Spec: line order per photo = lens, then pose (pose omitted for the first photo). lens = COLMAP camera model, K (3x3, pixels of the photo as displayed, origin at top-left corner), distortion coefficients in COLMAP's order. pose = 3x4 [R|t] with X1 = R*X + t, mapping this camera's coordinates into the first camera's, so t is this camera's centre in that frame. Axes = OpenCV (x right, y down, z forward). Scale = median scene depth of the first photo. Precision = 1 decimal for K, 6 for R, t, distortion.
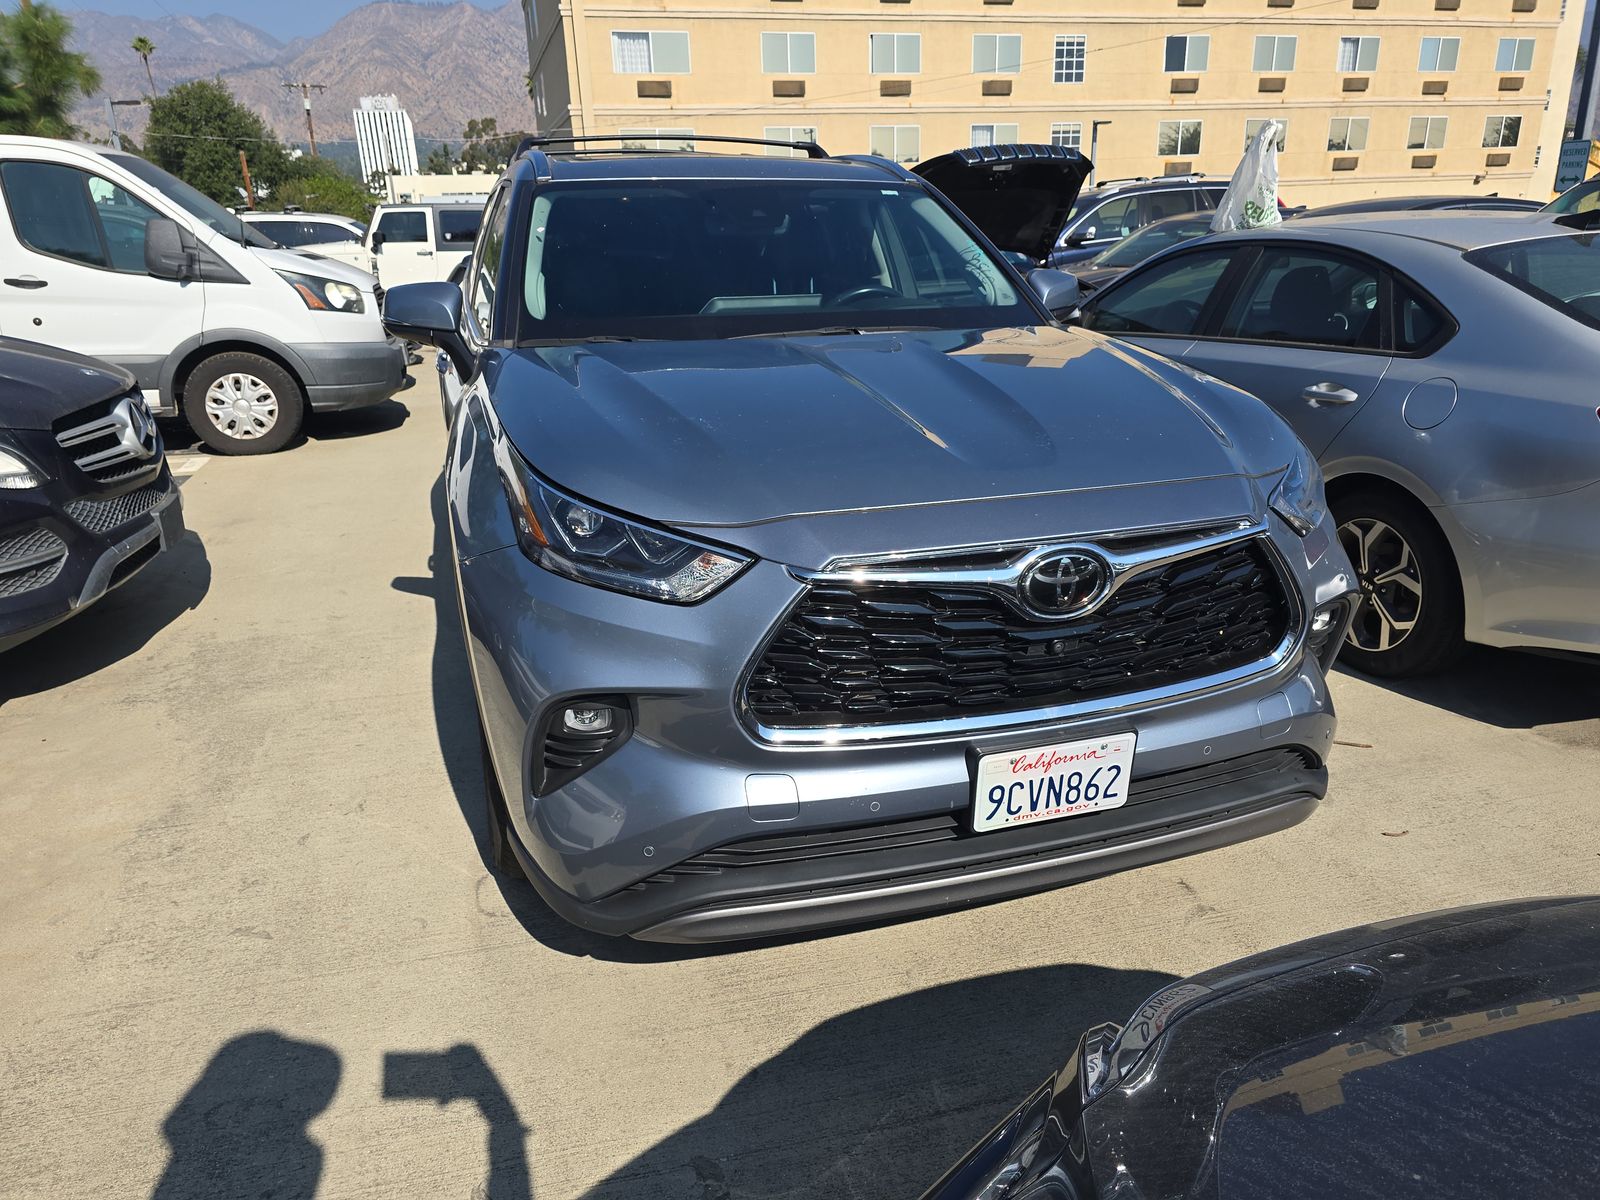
lens RADIAL K [[1086.0, 0, 812.3], [0, 1086.0, 587.7], [0, 0, 1]] dist [0.039566, -0.042052]
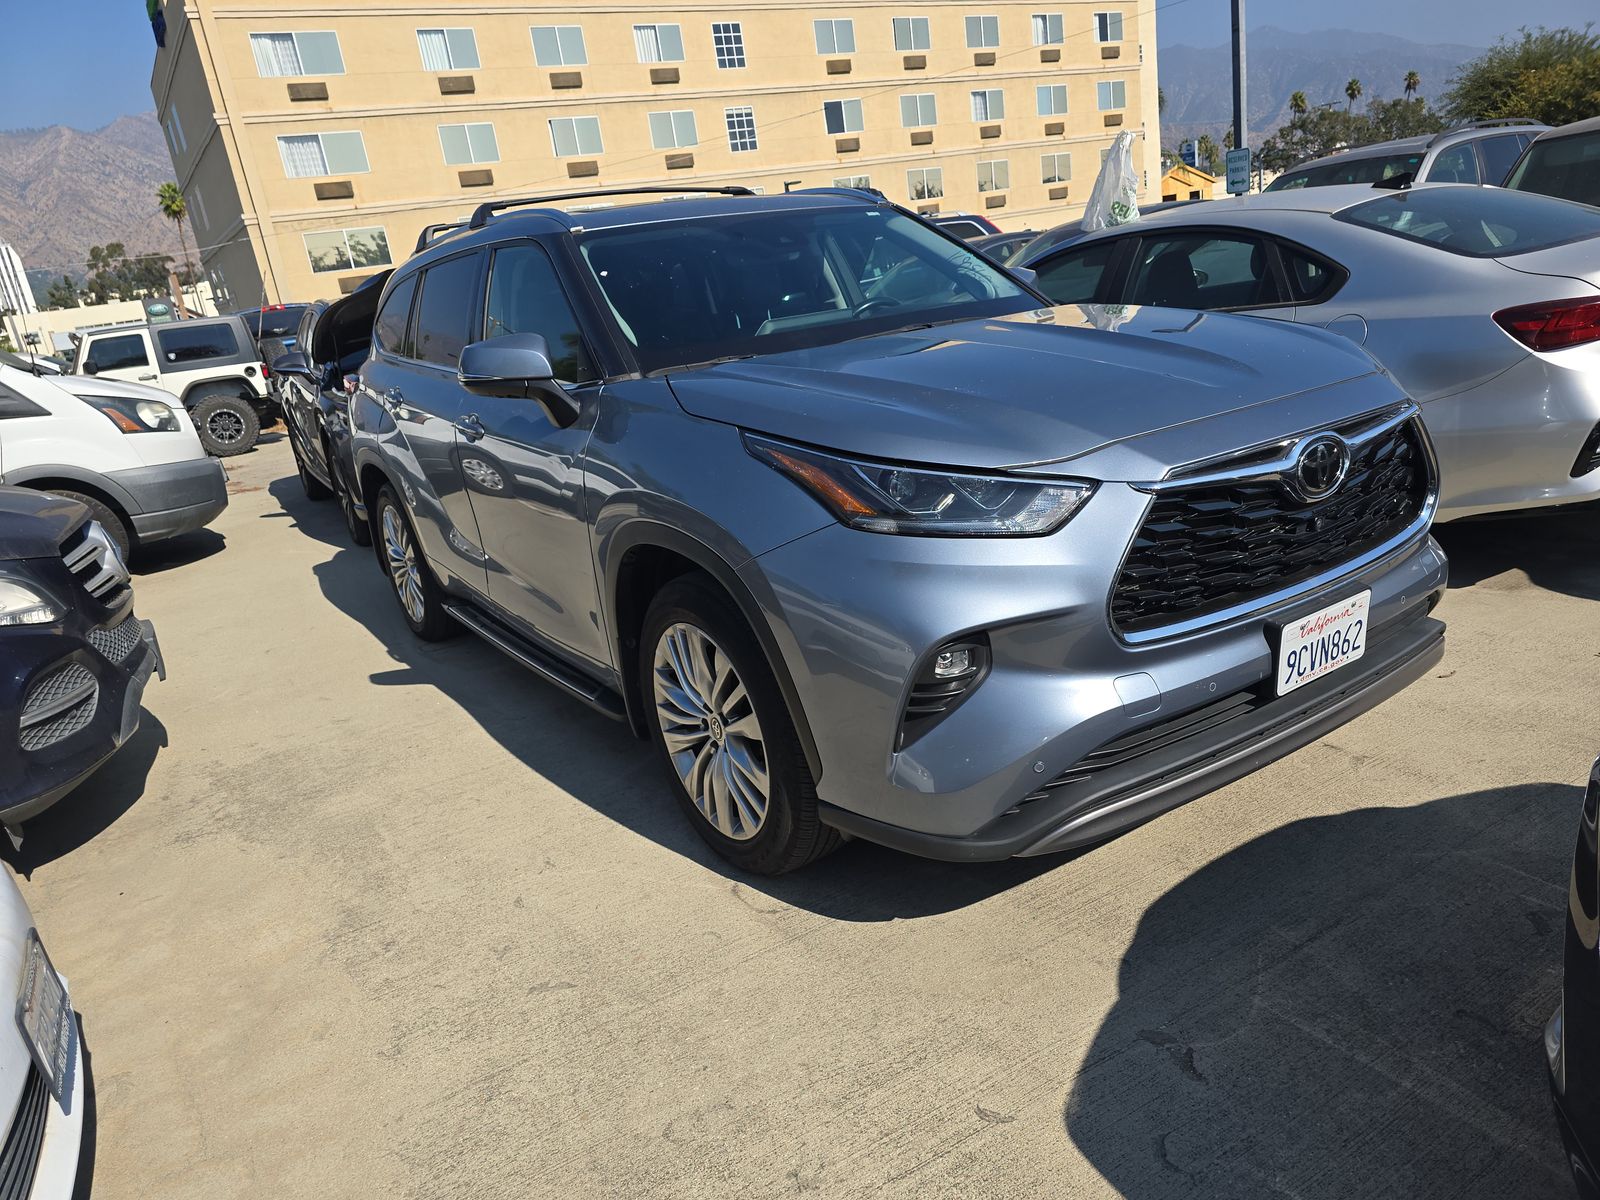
lens RADIAL K [[1086.0, 0, 789.8], [0, 1086.0, 593.9], [0, 0, 1]] dist [0.039566, -0.042052]
pose [[0.956074, -0.176946, 0.233694, -0.284810], [0.190349, 0.981059, -0.035913, 0.029170], [-0.222913, 0.078819, 0.971647, -0.008925]]
